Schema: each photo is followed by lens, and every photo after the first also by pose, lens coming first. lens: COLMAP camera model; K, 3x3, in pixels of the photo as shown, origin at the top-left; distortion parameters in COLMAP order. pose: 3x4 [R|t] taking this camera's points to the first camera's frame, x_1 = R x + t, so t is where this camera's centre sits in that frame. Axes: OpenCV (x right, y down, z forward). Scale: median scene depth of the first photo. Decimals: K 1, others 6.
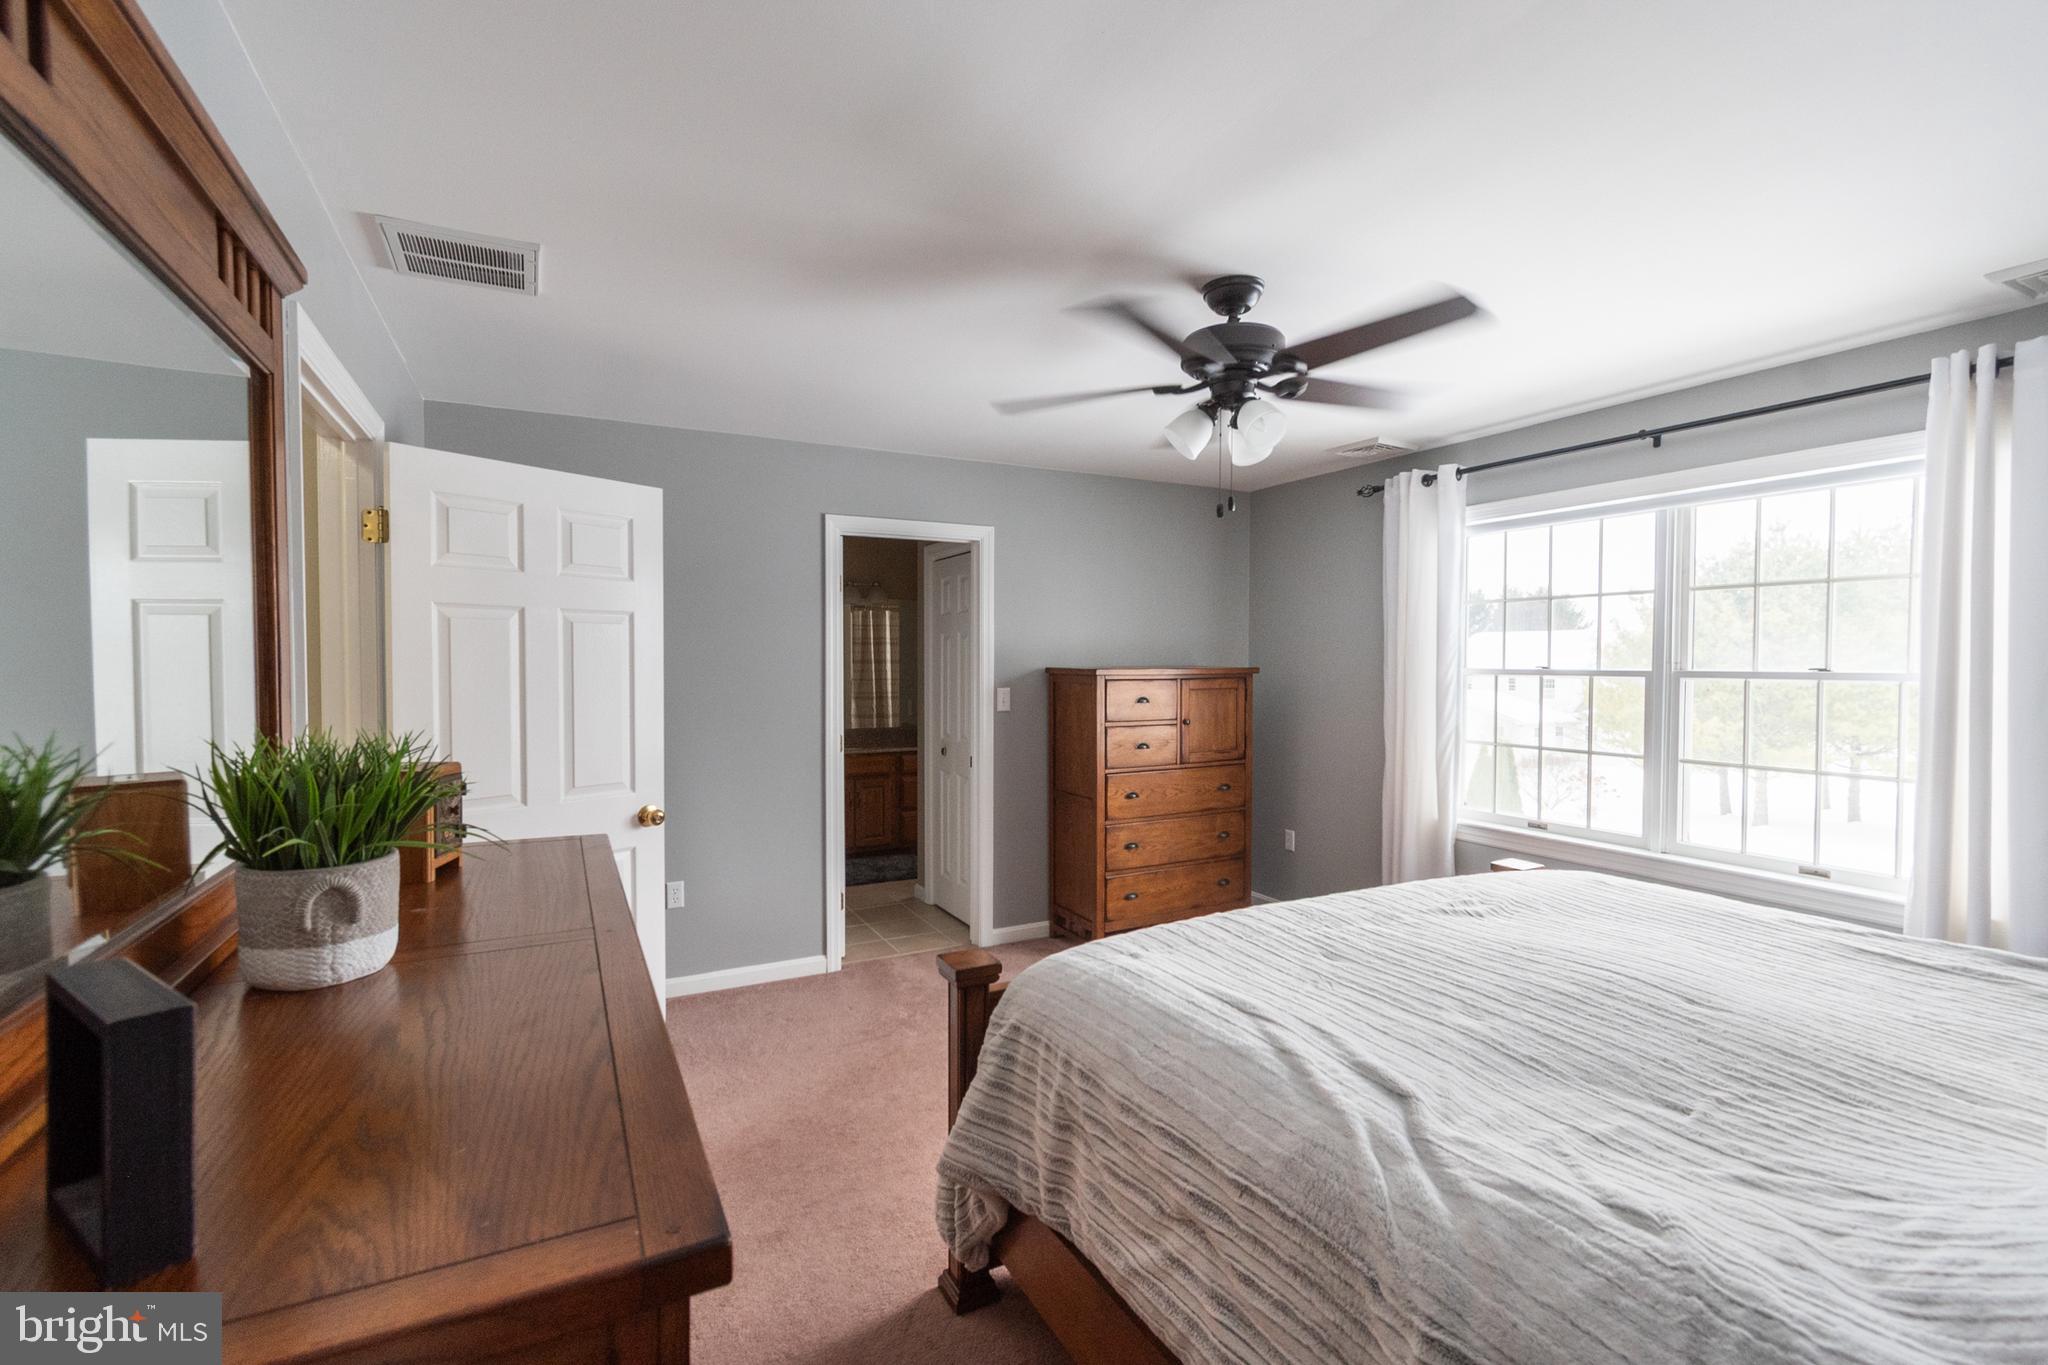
lens RADIAL K [[907.0, 0, 1031.6], [0, 907.0, 674.7], [0, 0, 1]] dist [-0.000381, -0.002192]
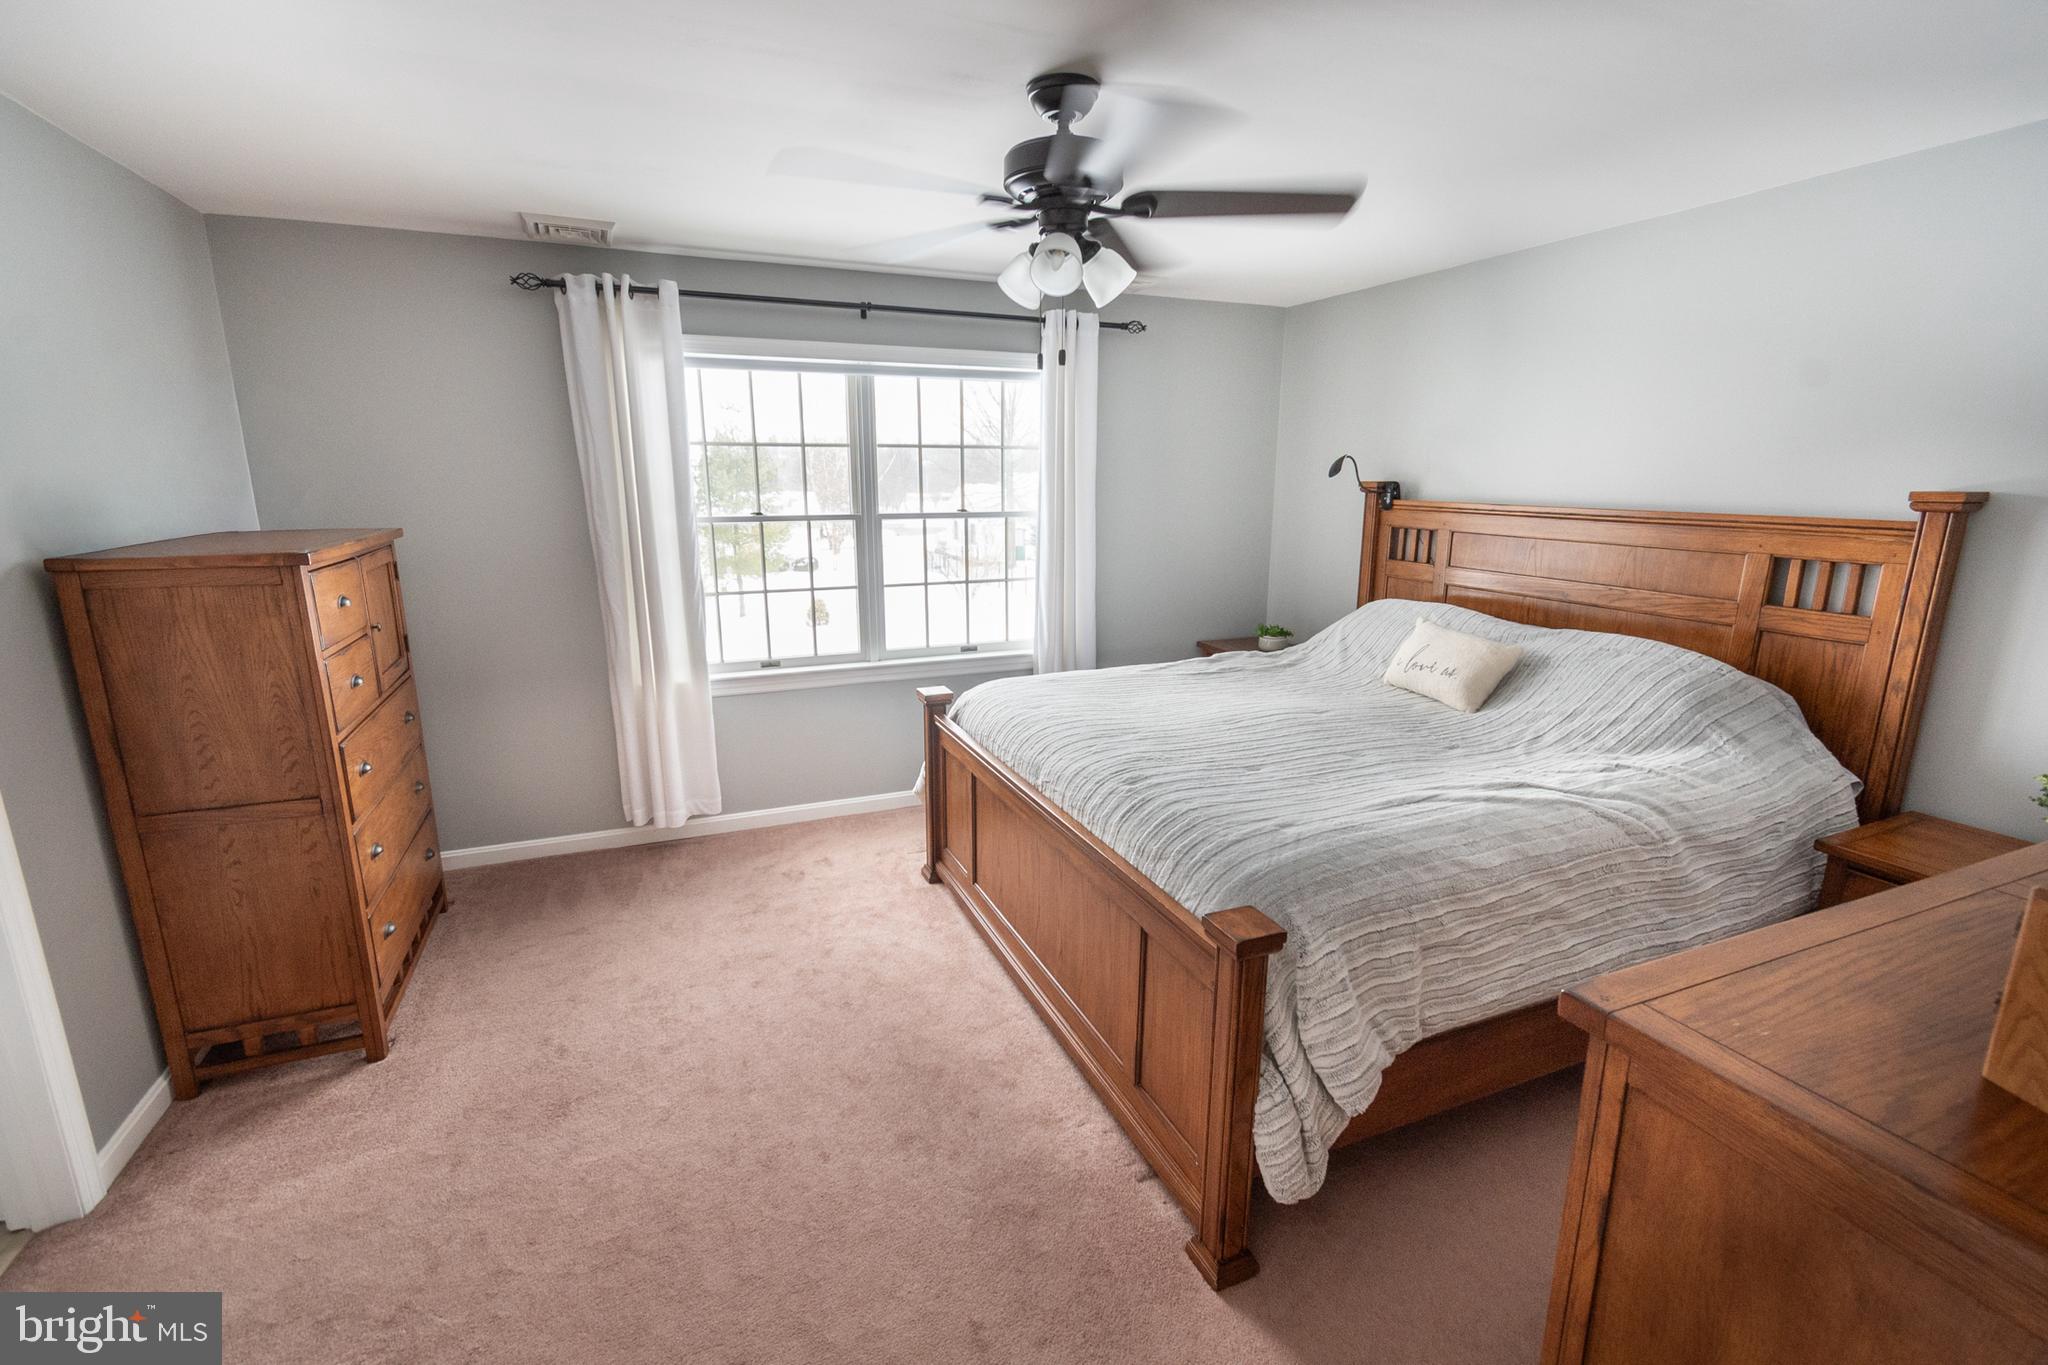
lens RADIAL K [[907.0, 0, 1018.1], [0, 907.0, 678.4], [0, 0, 1]] dist [-0.000381, -0.002192]
pose [[0.083540, -0.224873, 0.970800, -0.654759], [0.012278, 0.974364, 0.224642, -0.076445], [-0.996429, -0.006847, 0.084159, 0.874071]]
